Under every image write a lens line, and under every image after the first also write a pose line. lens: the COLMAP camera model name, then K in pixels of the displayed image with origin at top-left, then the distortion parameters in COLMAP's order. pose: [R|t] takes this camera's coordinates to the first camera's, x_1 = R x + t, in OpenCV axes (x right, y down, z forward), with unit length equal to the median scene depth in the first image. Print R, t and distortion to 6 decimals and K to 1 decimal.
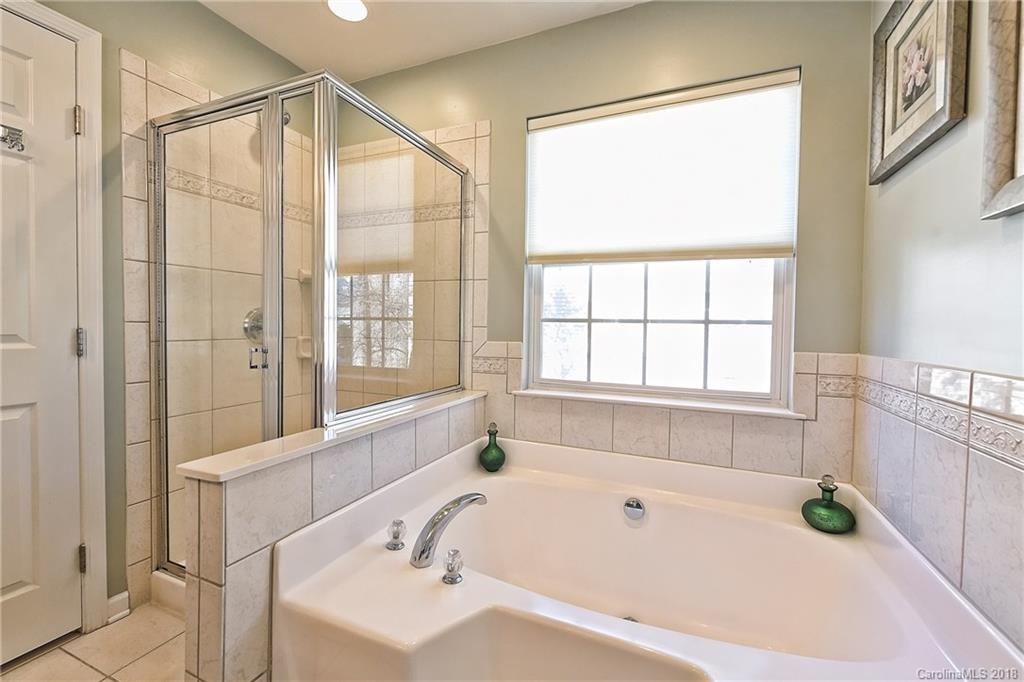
lens RADIAL K [[426.8, 0, 514.5], [0, 426.8, 337.9], [0, 0, 1]] dist [0.000332, -0.000398]
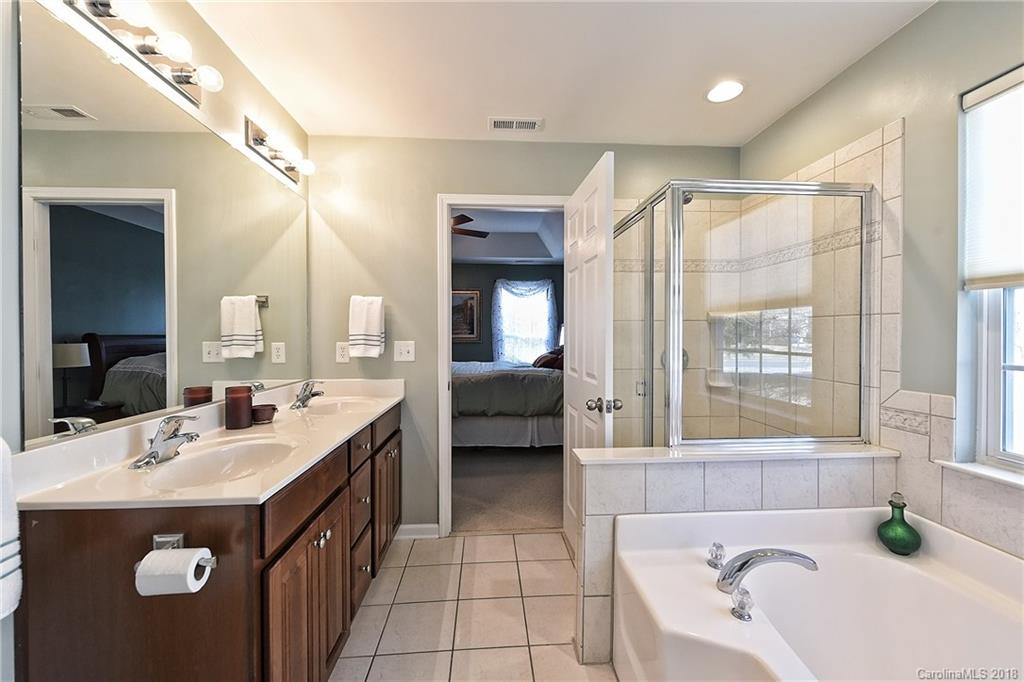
lens RADIAL K [[401.3, 0, 513.0], [0, 401.3, 339.0], [0, 0, 1]] dist [0.003084, 0.000040]
pose [[0.448381, -0.005757, -0.893824, 0.292265], [-0.017417, 0.999733, -0.015176, -0.064371], [0.893673, 0.022373, 0.448161, 0.003017]]
